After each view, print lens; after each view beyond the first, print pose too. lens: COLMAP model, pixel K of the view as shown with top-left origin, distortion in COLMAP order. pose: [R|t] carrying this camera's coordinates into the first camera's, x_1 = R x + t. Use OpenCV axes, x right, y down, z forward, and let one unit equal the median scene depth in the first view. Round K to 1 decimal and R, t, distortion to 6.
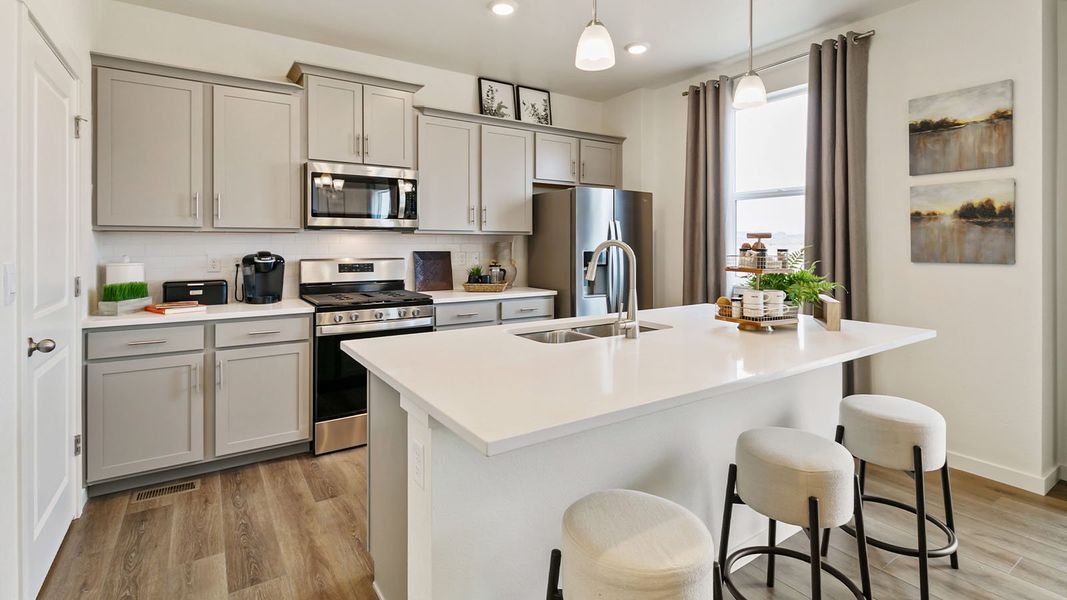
lens RADIAL K [[492.2, 0, 528.0], [0, 492.2, 248.1], [0, 0, 1]] dist [-0.002917, -0.000367]
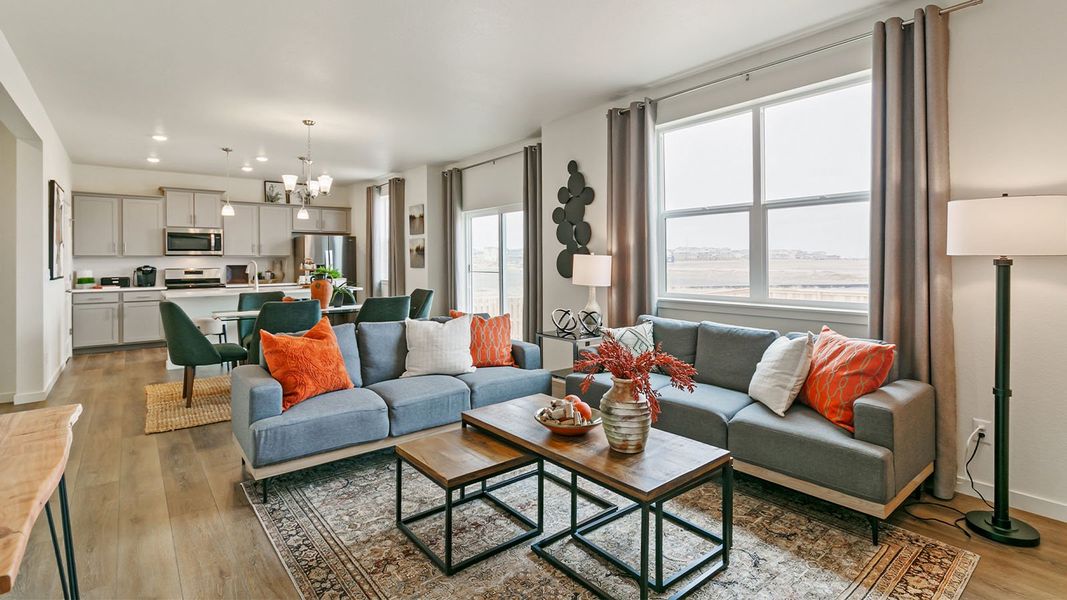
lens RADIAL K [[498.8, 0, 541.2], [0, 498.8, 262.7], [0, 0, 1]] dist [0.002163, 0.000266]
pose [[0.994398, -0.005050, 0.105581, 1.103538], [0.005246, 0.999985, -0.001572, 0.008255], [-0.105572, 0.002117, 0.994409, -1.600992]]
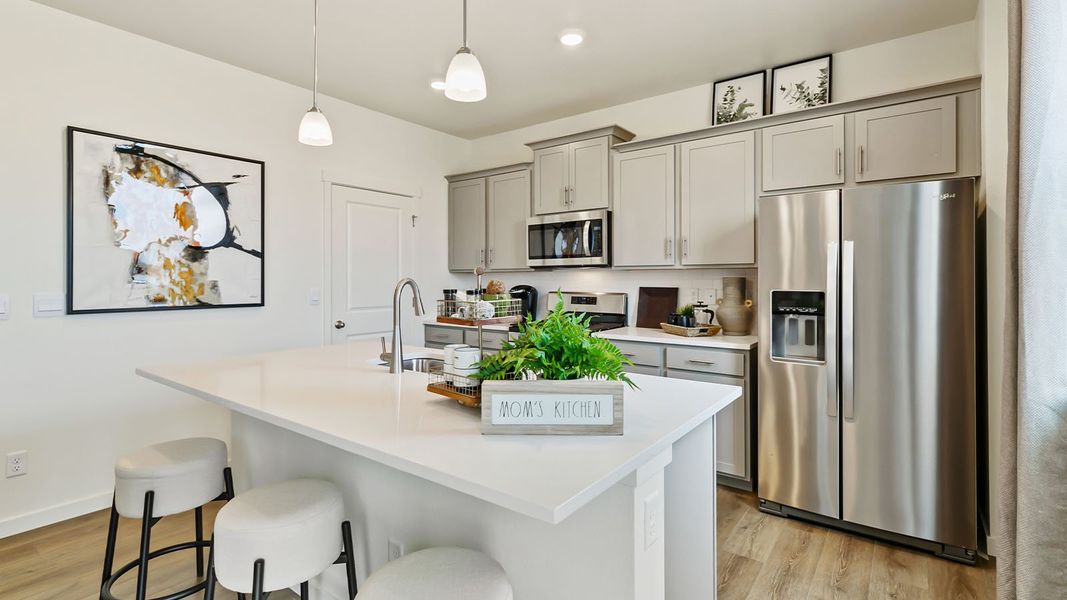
lens RADIAL K [[492.4, 0, 538.1], [0, 492.4, 279.0], [0, 0, 1]] dist [0.002749, 0.000190]
pose [[0.336371, 0.000301, -0.941729, 0.789023], [-0.004685, 0.999988, -0.001354, -0.009121], [0.941718, 0.004867, 0.336369, 0.571461]]
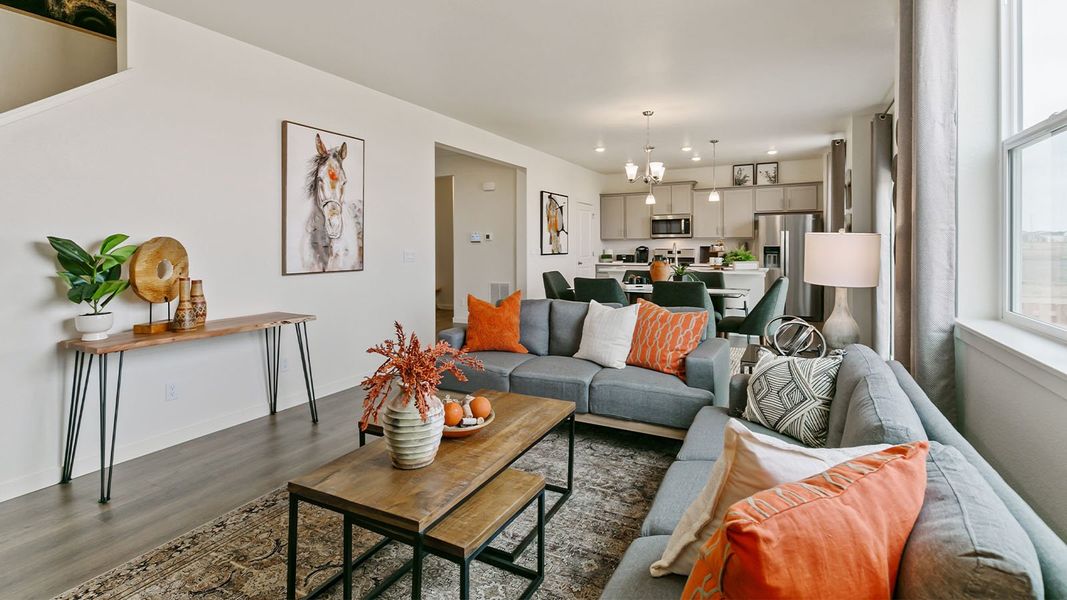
lens RADIAL K [[498.5, 0, 522.6], [0, 498.5, 247.3], [0, 0, 1]] dist [0.000942, 0.000035]
pose [[0.465129, 0.002923, -0.885238, 1.858999], [-0.001568, 0.999996, 0.002478, 0.007623], [0.885241, 0.000236, 0.465132, -1.099959]]
